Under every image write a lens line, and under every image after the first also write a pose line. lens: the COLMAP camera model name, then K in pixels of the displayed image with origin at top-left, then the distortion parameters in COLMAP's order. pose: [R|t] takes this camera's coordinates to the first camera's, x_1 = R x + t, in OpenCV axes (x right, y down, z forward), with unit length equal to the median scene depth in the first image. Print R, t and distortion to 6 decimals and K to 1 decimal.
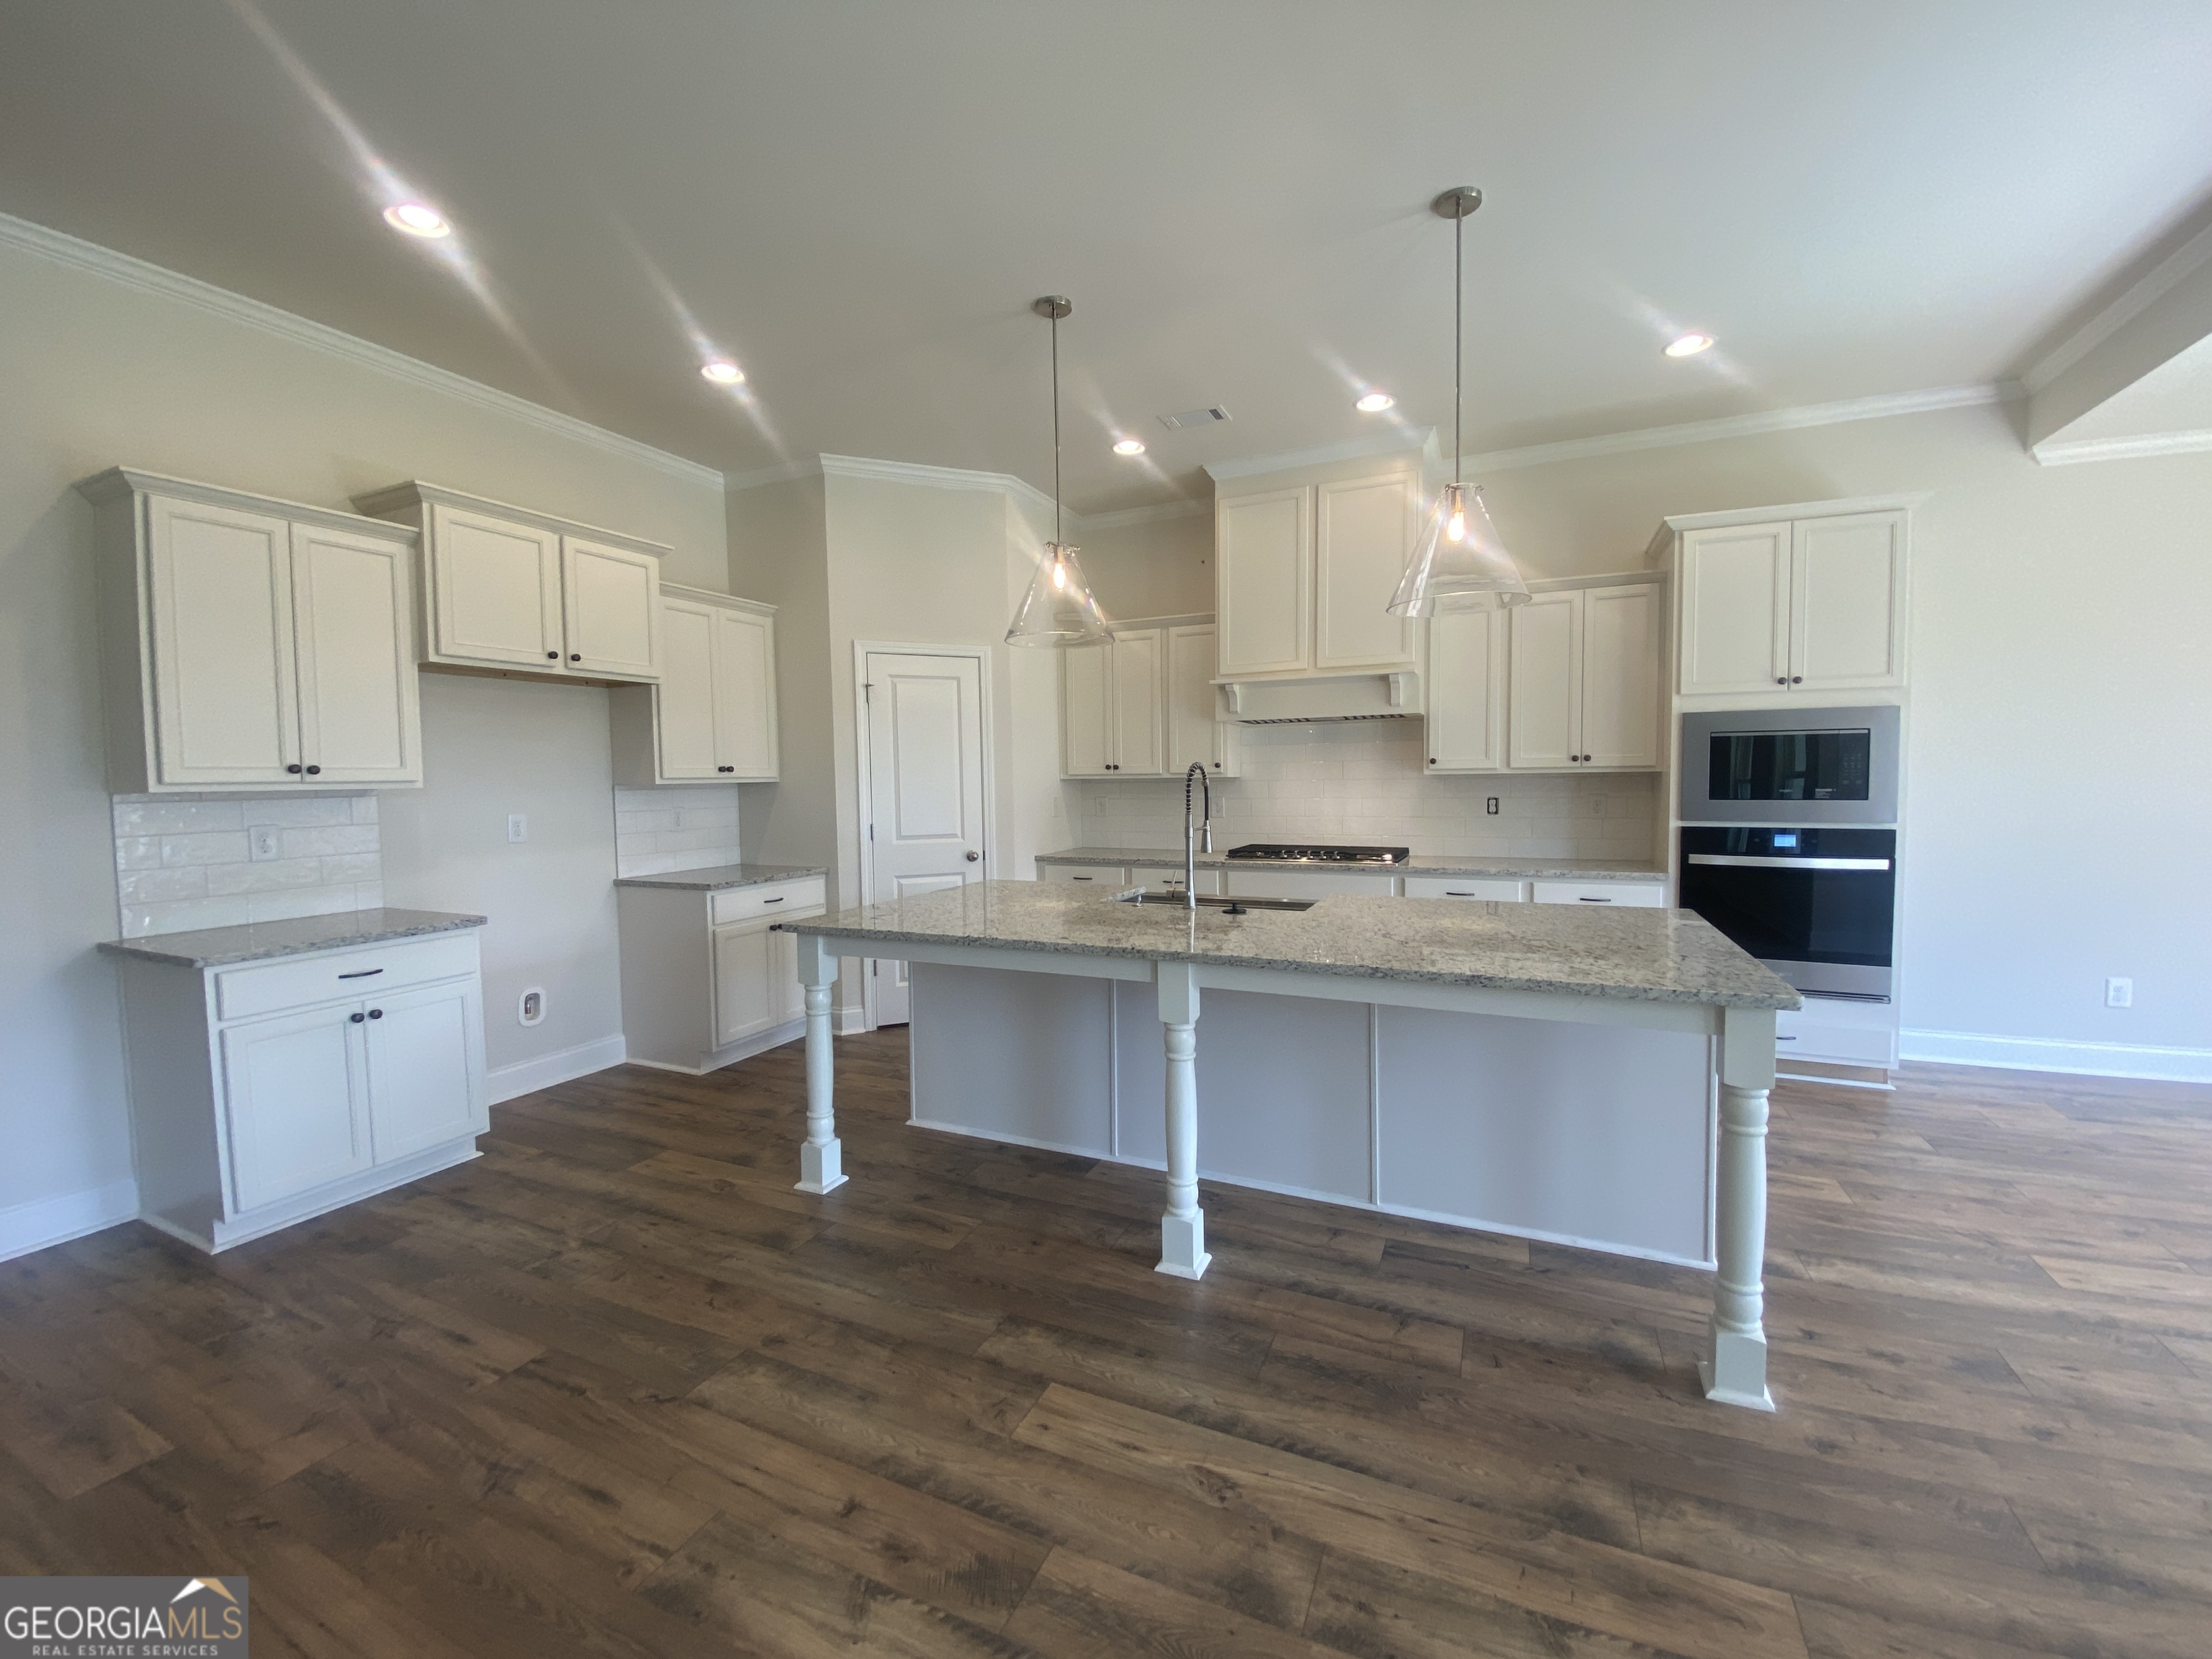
lens RADIAL K [[892.7, 0, 1105.8], [0, 892.7, 822.4], [0, 0, 1]] dist [0.018118, -0.019527]
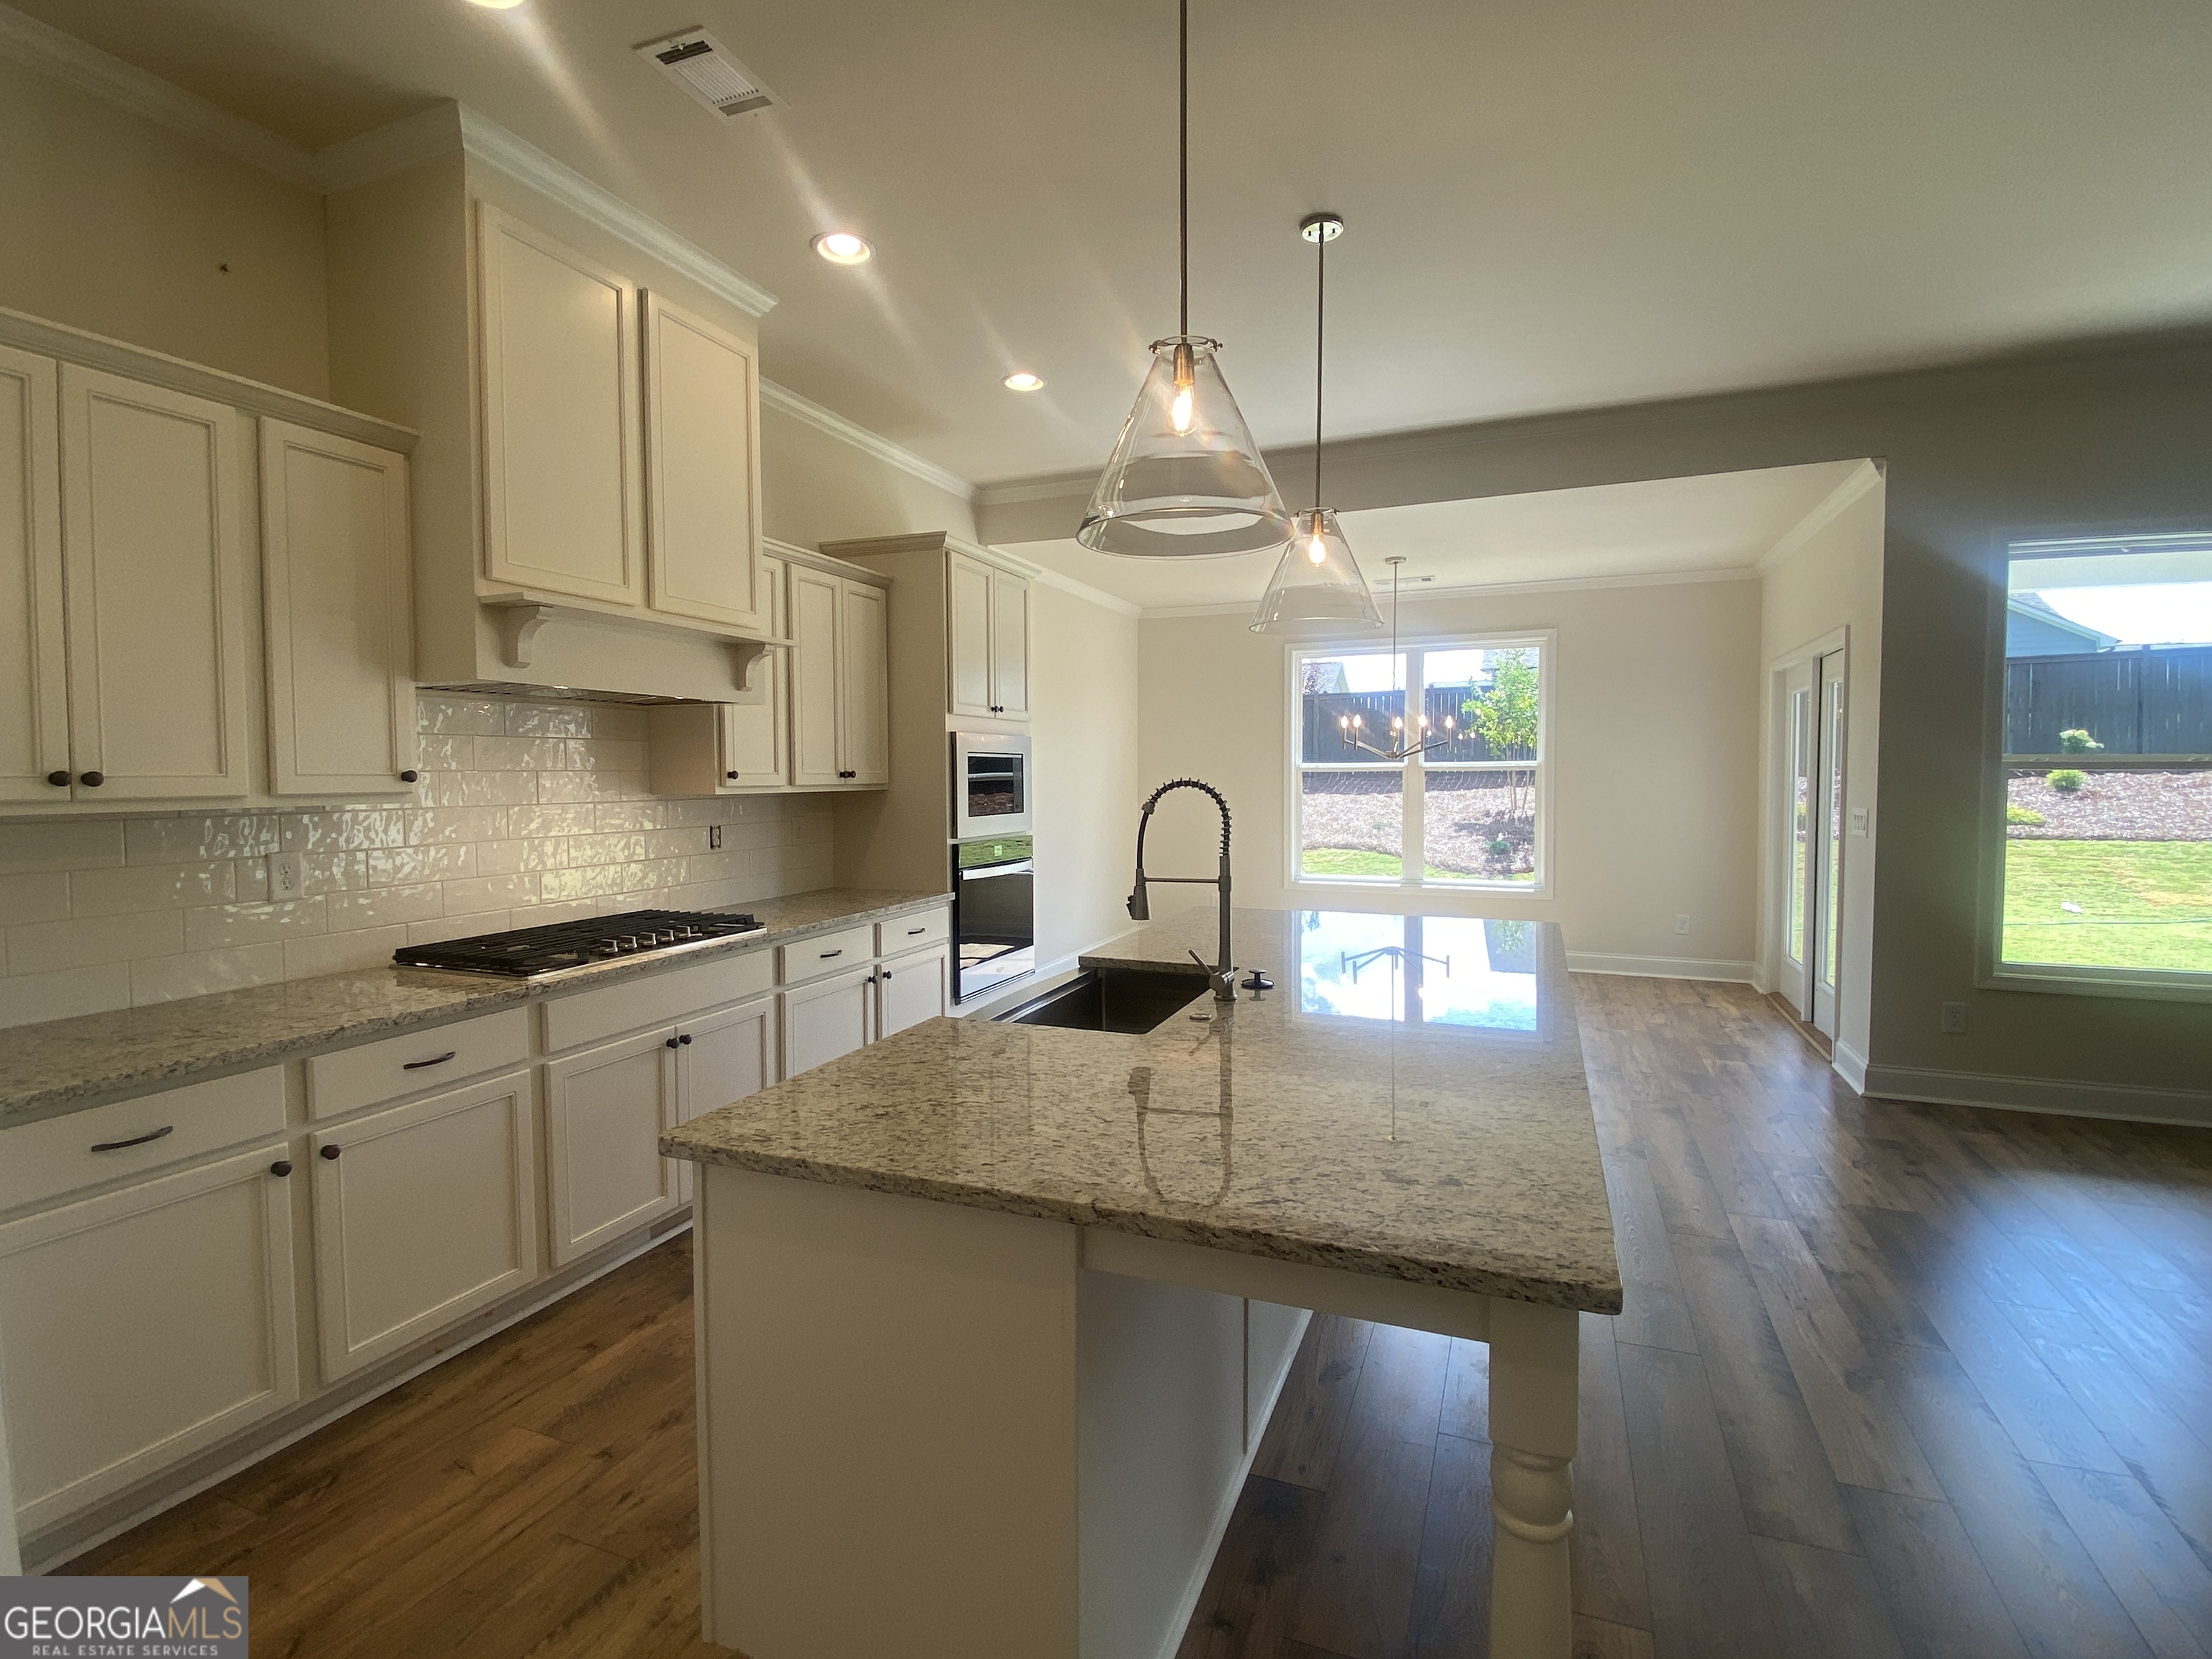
lens RADIAL K [[1050.9, 0, 1110.1], [0, 1050.9, 818.9], [0, 0, 1]] dist [0.020776, -0.021608]
pose [[-0.047337, -0.030006, 0.998428, -0.653521], [0.058997, 0.997720, 0.032782, -0.064735], [-0.997135, 0.060456, -0.045459, 1.088428]]
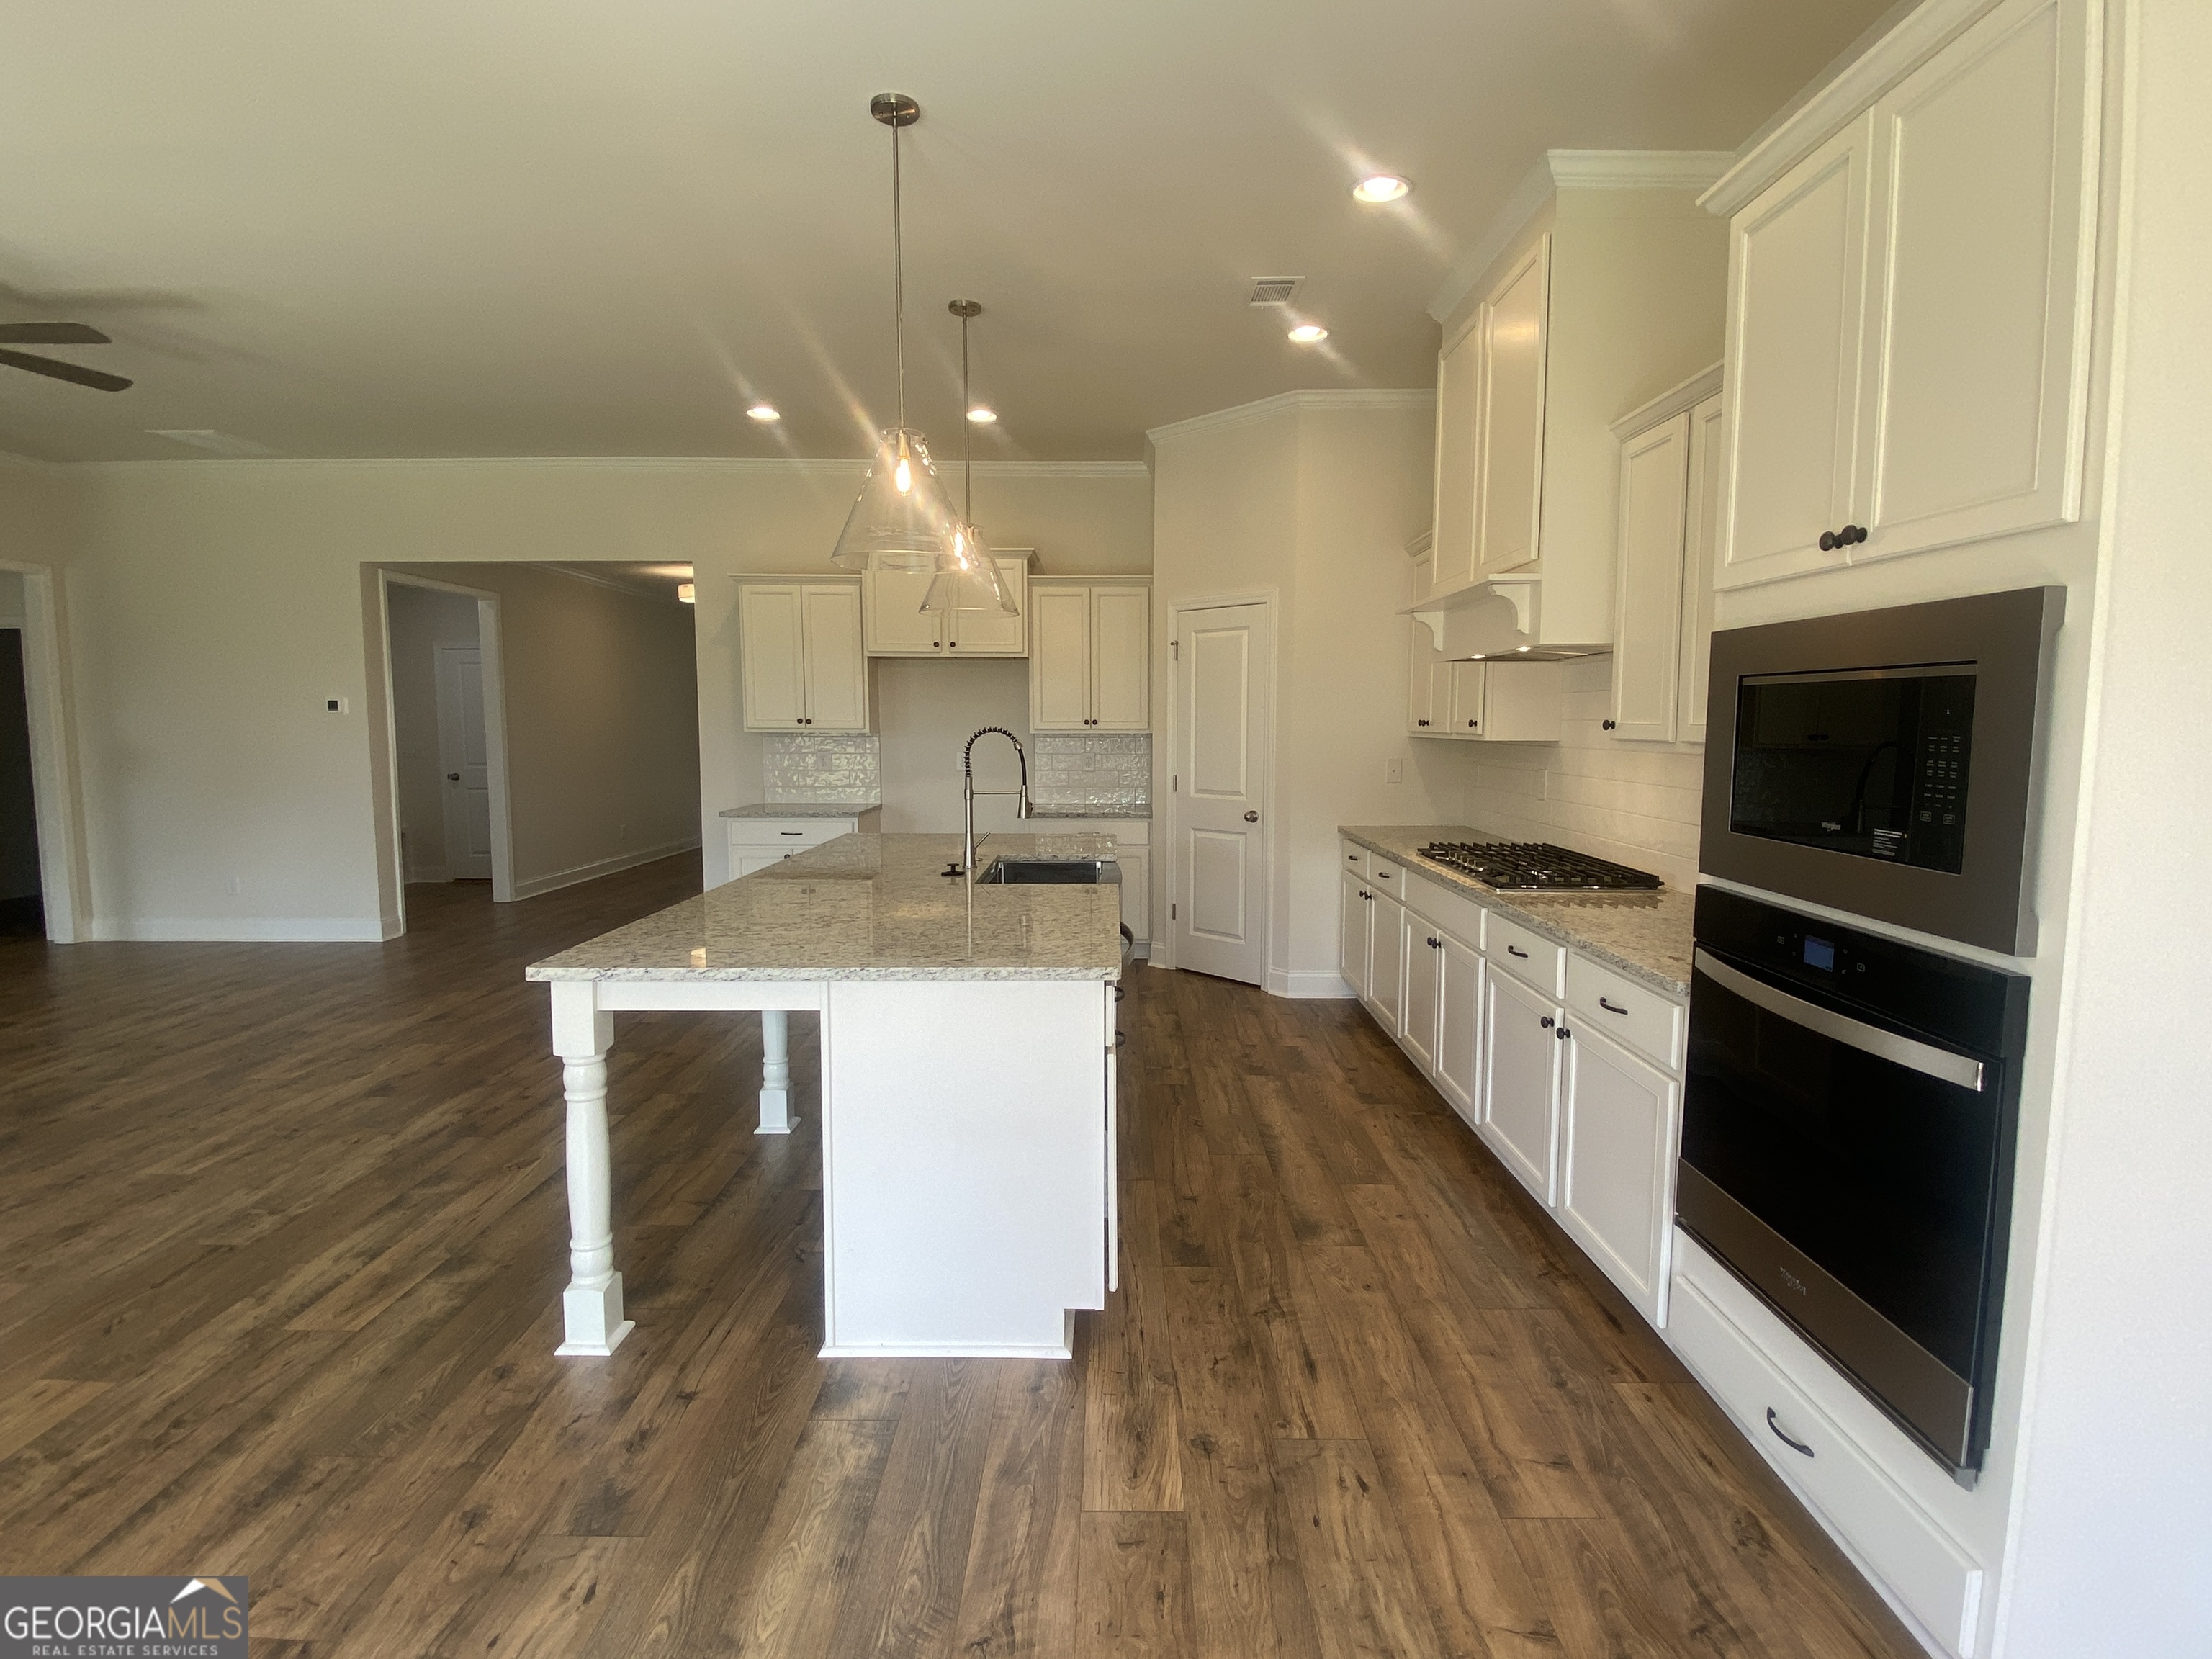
lens RADIAL K [[1050.9, 0, 1110.1], [0, 1050.9, 818.9], [0, 0, 1]] dist [0.020776, -0.021608]
pose [[0.413302, 0.099356, -0.905157, 1.235997], [-0.055025, 0.994938, 0.084086, -0.070217], [0.908930, 0.015053, 0.416677, 0.625641]]
